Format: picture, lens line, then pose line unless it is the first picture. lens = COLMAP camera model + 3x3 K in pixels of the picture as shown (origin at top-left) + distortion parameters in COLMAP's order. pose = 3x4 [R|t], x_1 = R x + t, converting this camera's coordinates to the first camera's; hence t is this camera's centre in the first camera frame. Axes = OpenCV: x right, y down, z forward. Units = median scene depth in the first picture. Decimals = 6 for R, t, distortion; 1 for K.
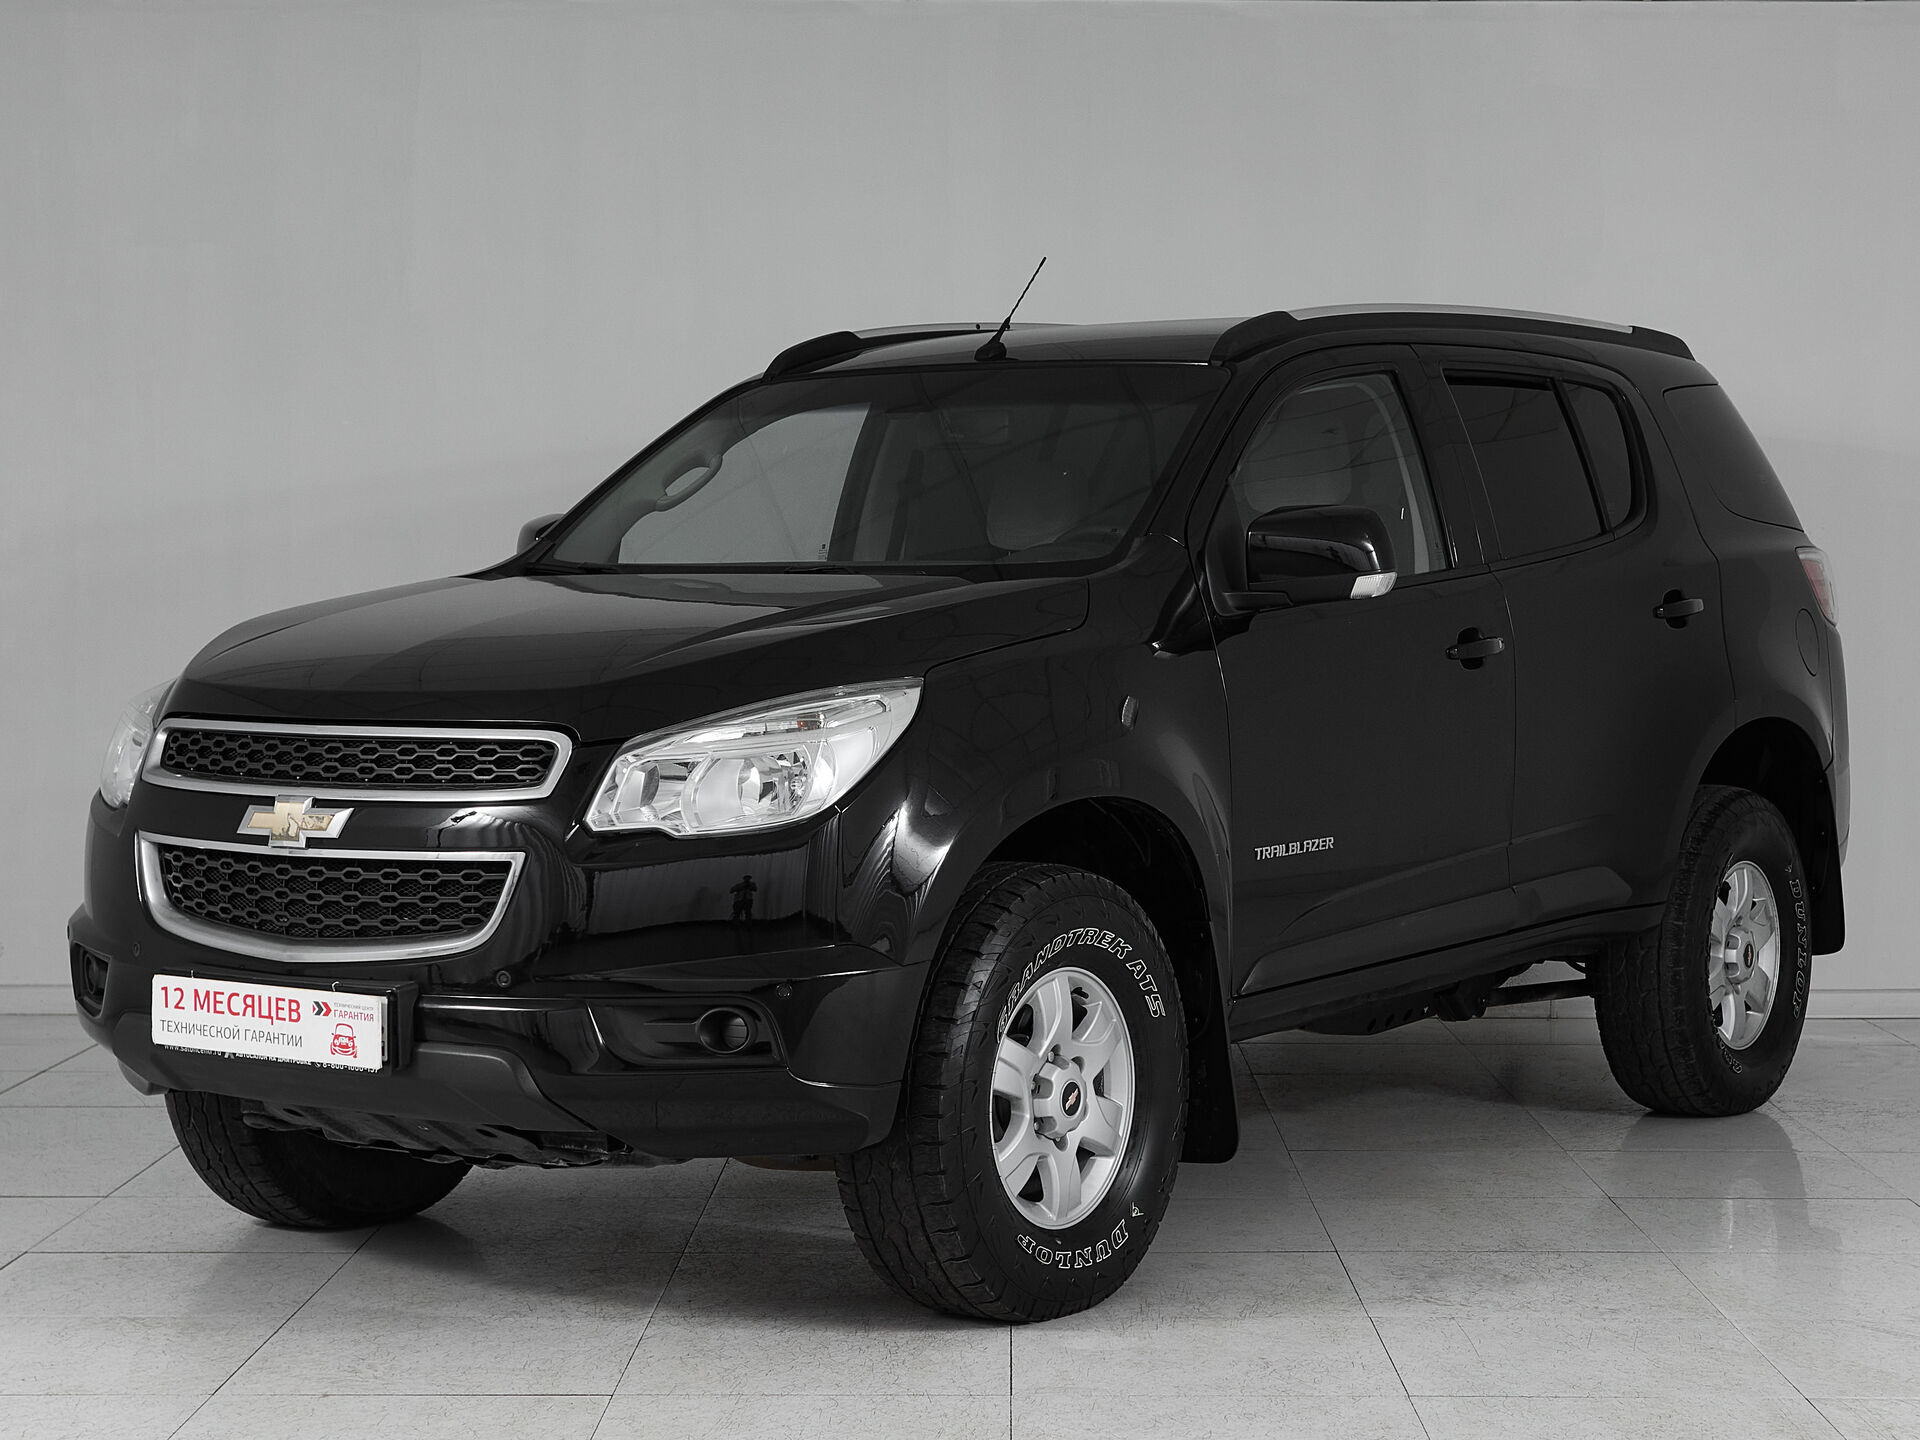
lens RADIAL K [[3628.2, 0, 960.0], [0, 3628.2, 720.0], [0, 0, 1]] dist [0.030799, -0.241684]
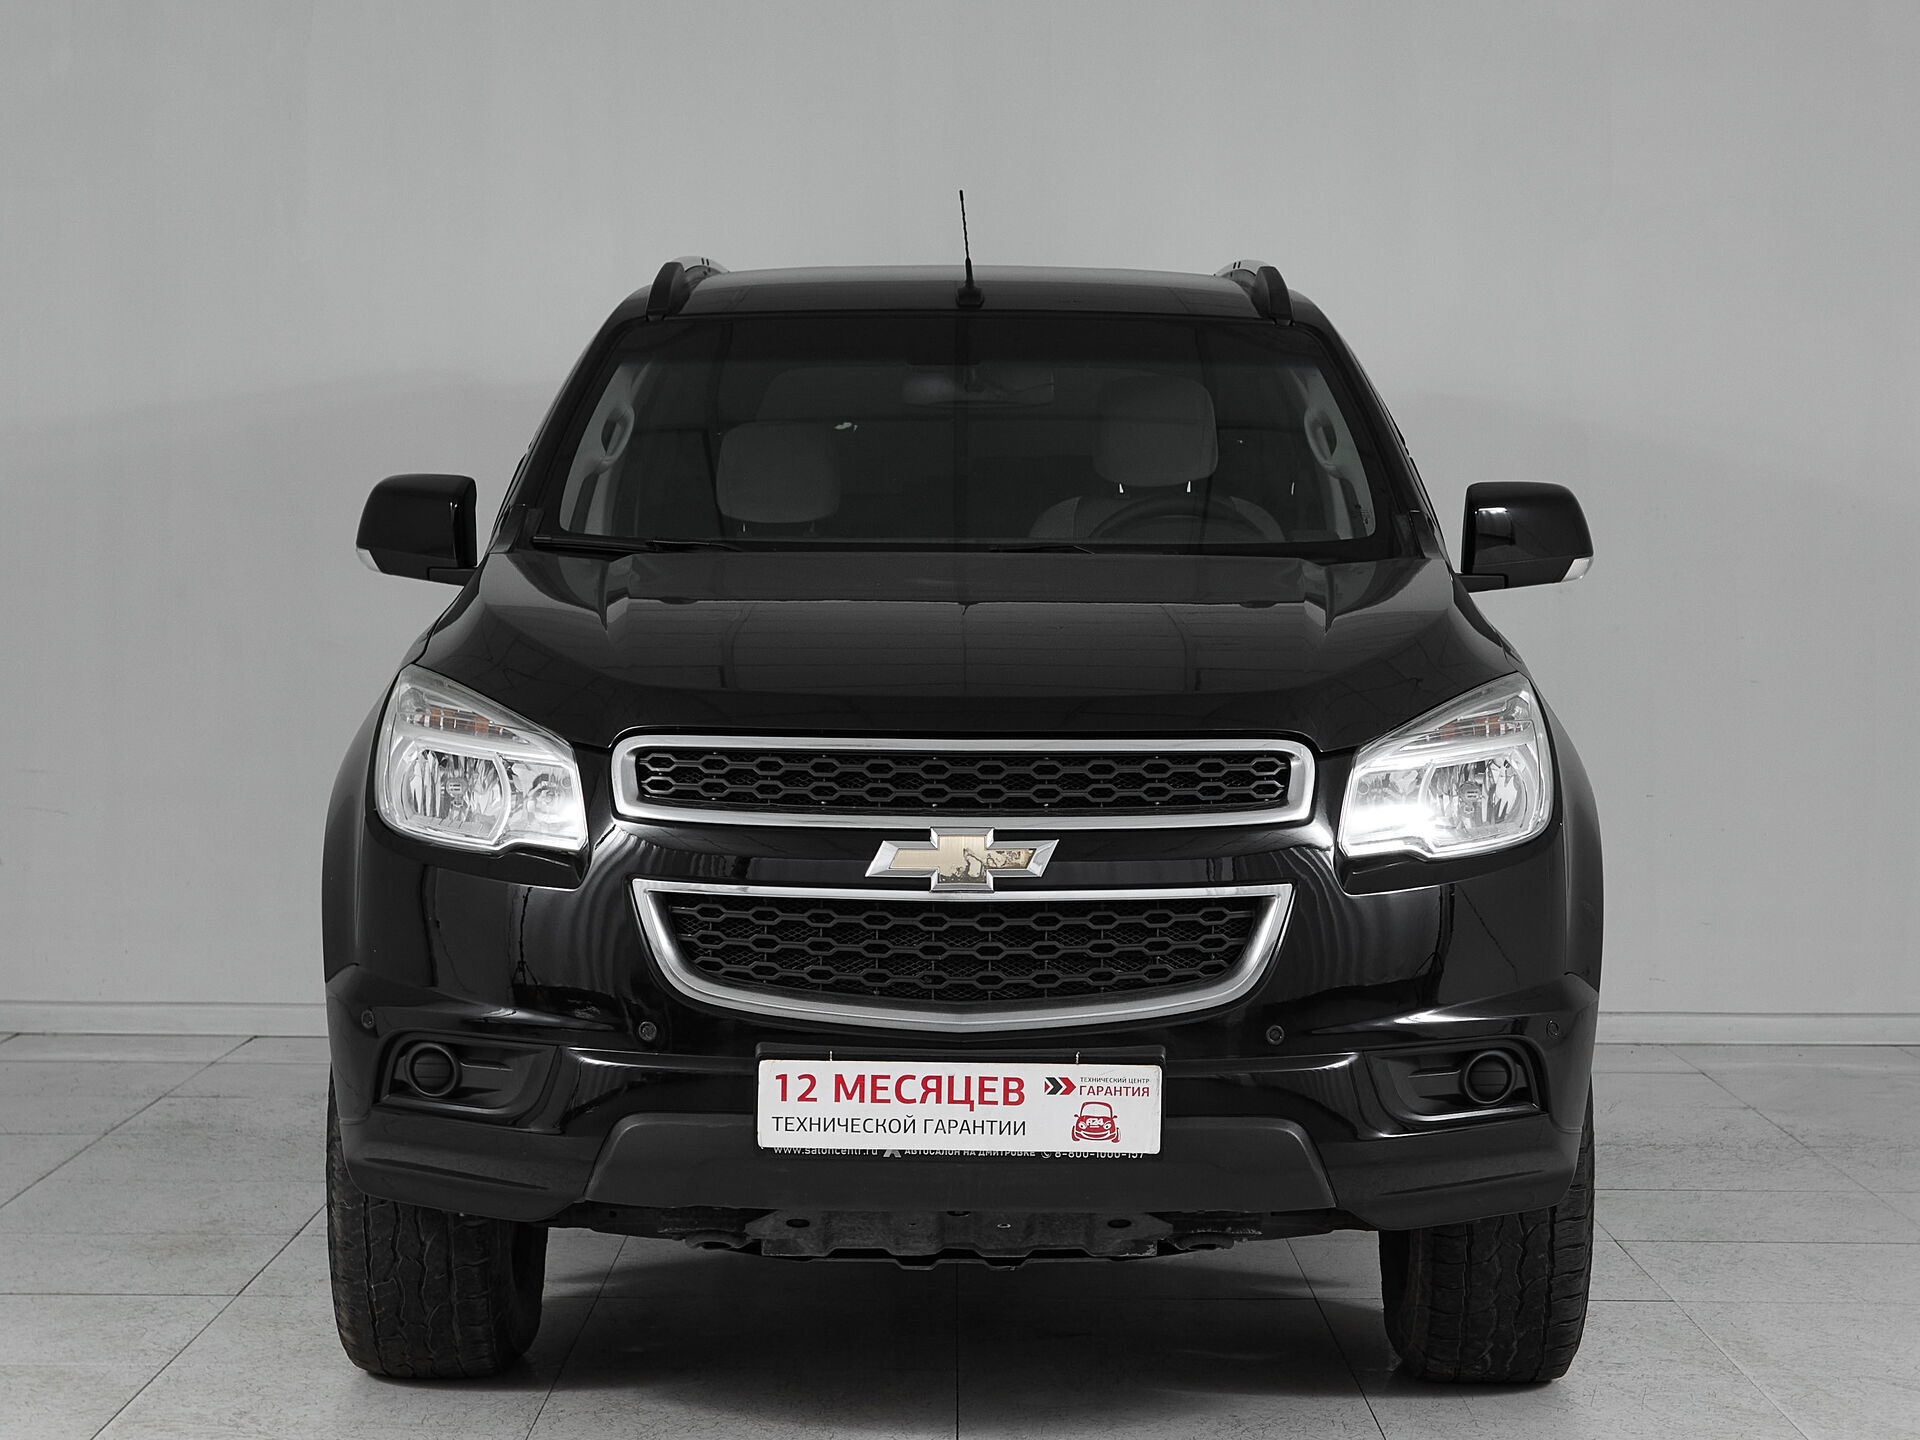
lens RADIAL K [[3628.2, 0, 960.0], [0, 3628.2, 720.0], [0, 0, 1]] dist [0.030799, -0.241684]
pose [[0.814062, -0.020284, 0.580424, -0.656250], [0.012193, 0.999767, 0.017838, -0.017566], [-0.580650, -0.007444, 0.814119, 0.341741]]
